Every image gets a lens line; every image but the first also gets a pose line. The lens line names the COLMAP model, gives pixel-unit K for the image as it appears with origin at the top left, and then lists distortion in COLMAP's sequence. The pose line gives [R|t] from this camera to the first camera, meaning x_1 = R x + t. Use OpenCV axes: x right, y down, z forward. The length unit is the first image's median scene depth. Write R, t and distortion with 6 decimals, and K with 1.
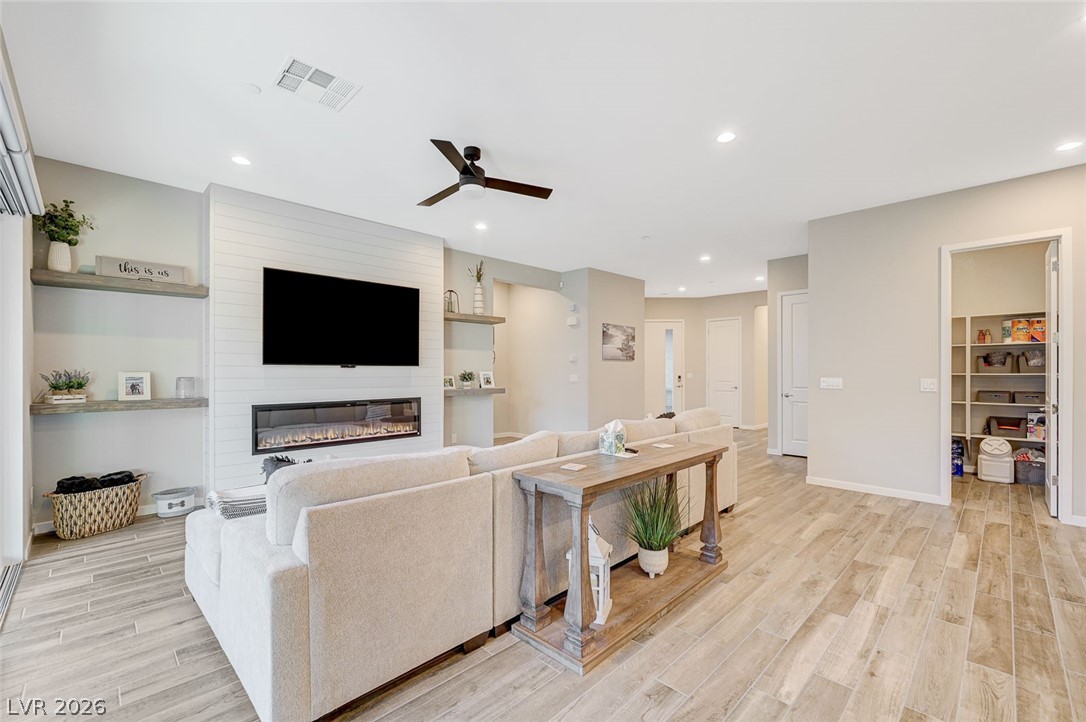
lens RADIAL K [[455.6, 0, 550.1], [0, 455.6, 370.6], [0, 0, 1]] dist [0.001527, -0.000036]
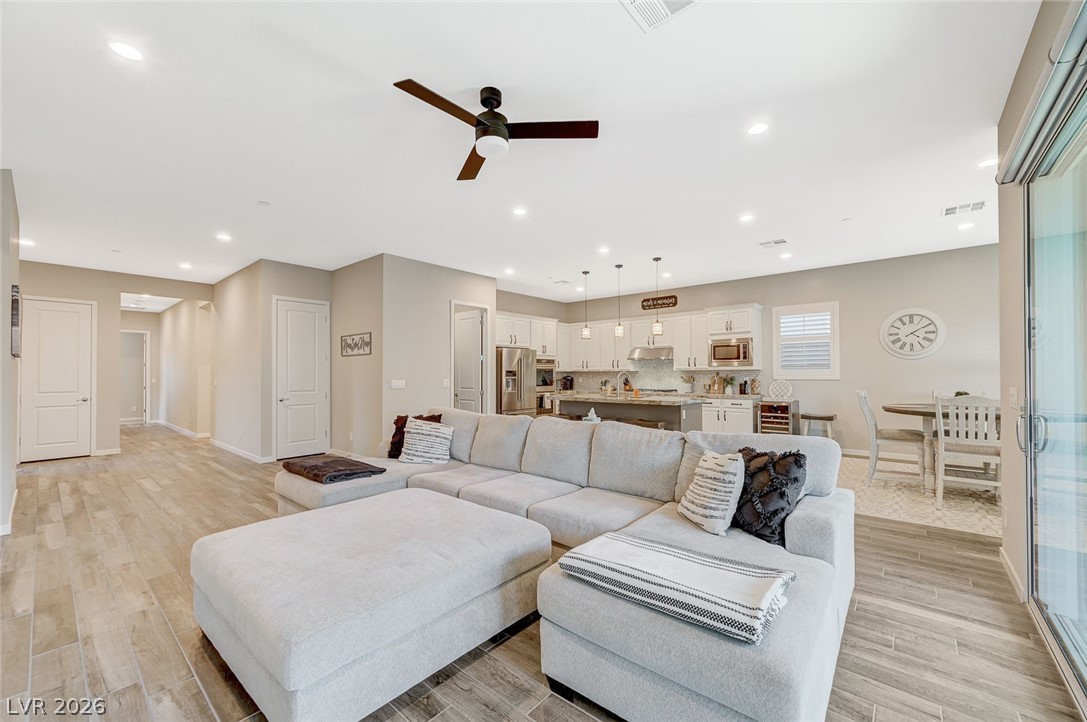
lens RADIAL K [[426.6, 0, 539.0], [0, 426.6, 379.2], [0, 0, 1]] dist [-0.005505, 0.001343]
pose [[-0.062055, -0.013243, 0.997985, -0.728299], [0.006718, 0.999884, 0.013686, -0.001642], [-0.998050, 0.007553, -0.061959, 0.778820]]
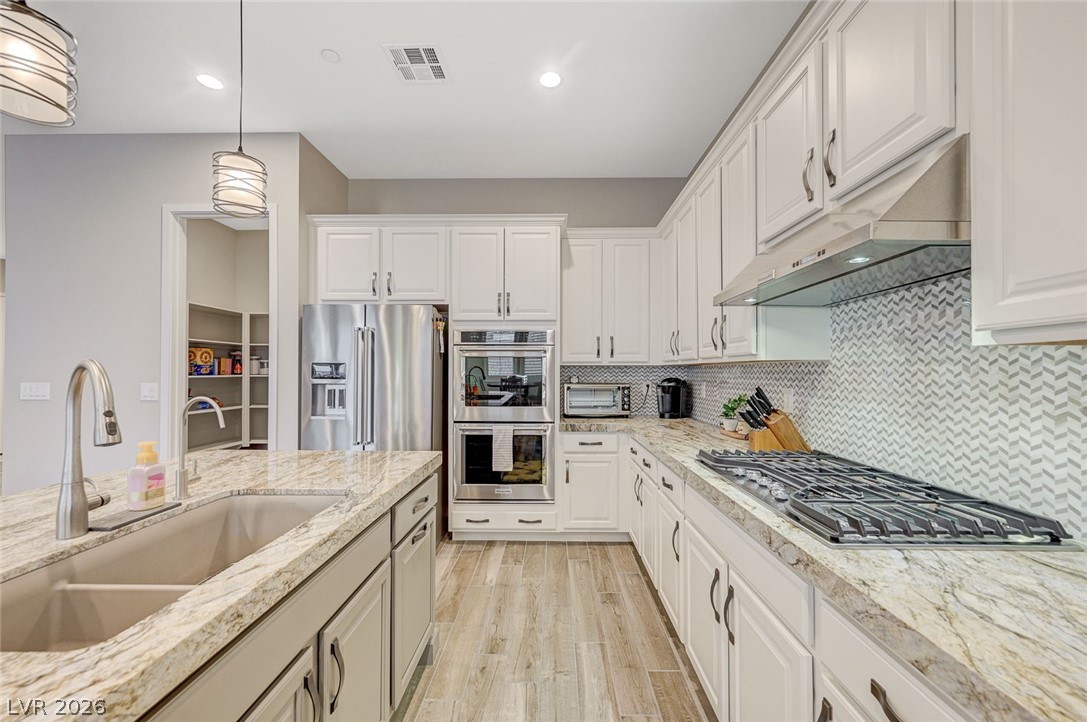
lens RADIAL K [[426.6, 0, 549.1], [0, 426.6, 366.5], [0, 0, 1]] dist [-0.005505, 0.001343]
pose [[0.714156, 0.008131, 0.699940, 0.826414], [0.001111, 0.999918, -0.012748, 0.001483], [-0.699986, 0.009882, 0.714088, 0.067163]]
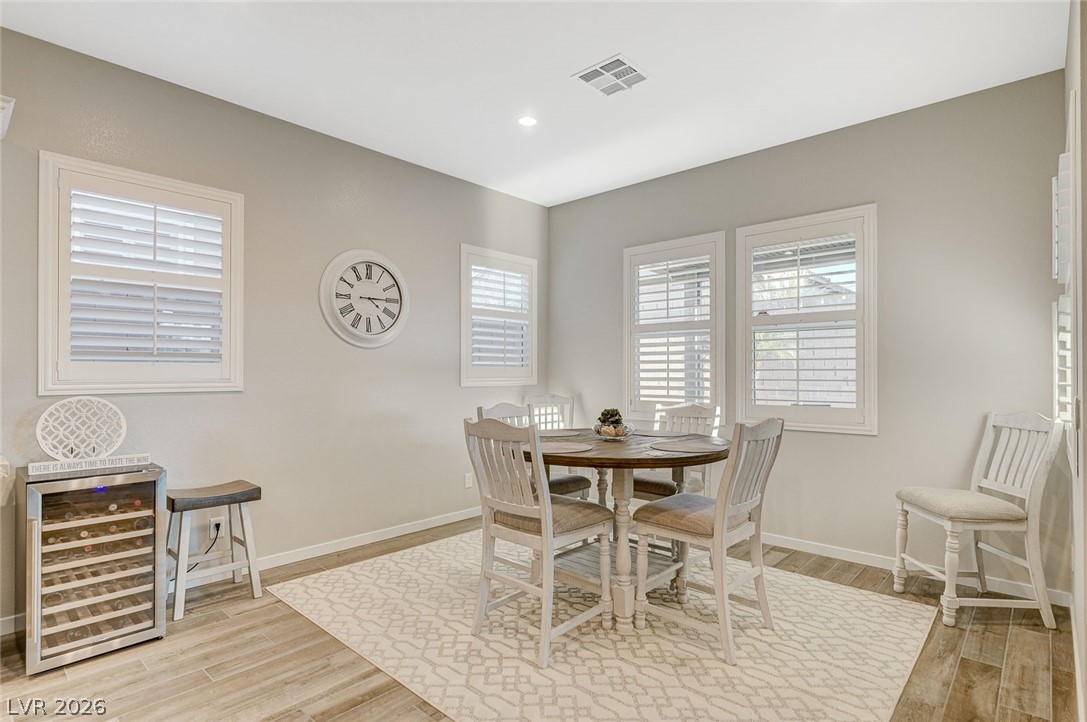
lens RADIAL K [[558.3, 0, 551.9], [0, 558.3, 367.3], [0, 0, 1]] dist [-0.011716, 0.004929]
pose [[-0.998220, -0.002277, -0.059596, 0.337106], [-0.001594, 0.999933, -0.011503, 0.001810], [0.059618, -0.011387, -0.998156, 0.428591]]
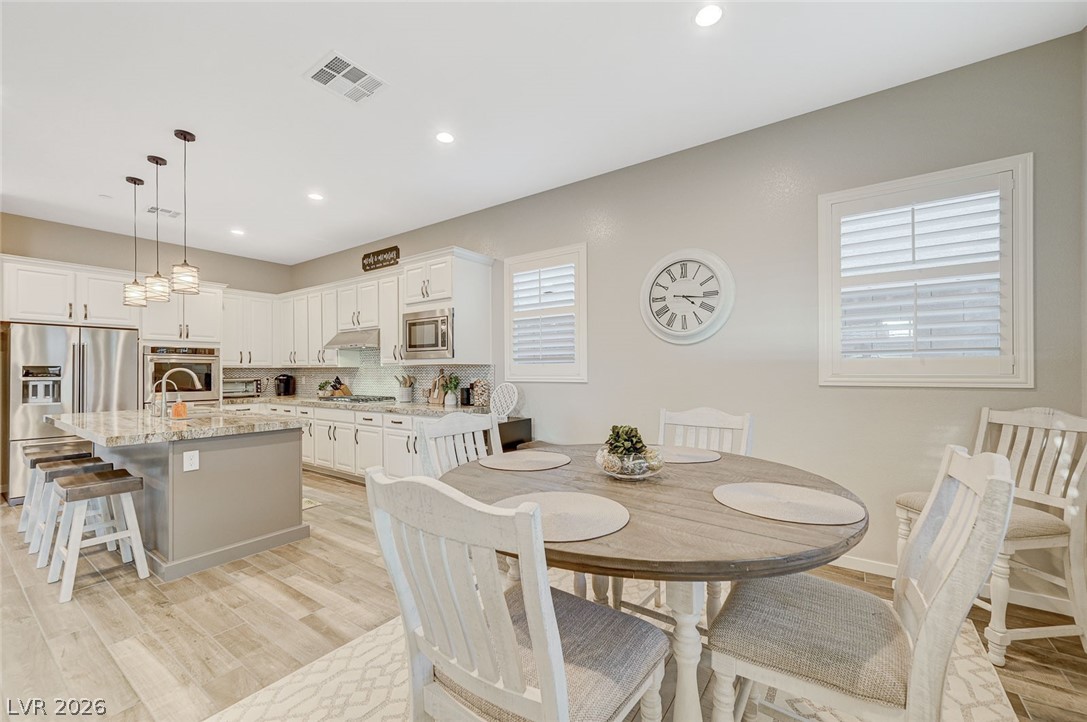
lens RADIAL K [[426.6, 0, 544.0], [0, 426.6, 377.1], [0, 0, 1]] dist [-0.005505, 0.001343]
pose [[-0.179268, -0.014783, 0.983689, -0.096929], [0.004624, 0.999863, 0.015869, 0.002357], [-0.983789, 0.007394, -0.179175, -0.155965]]
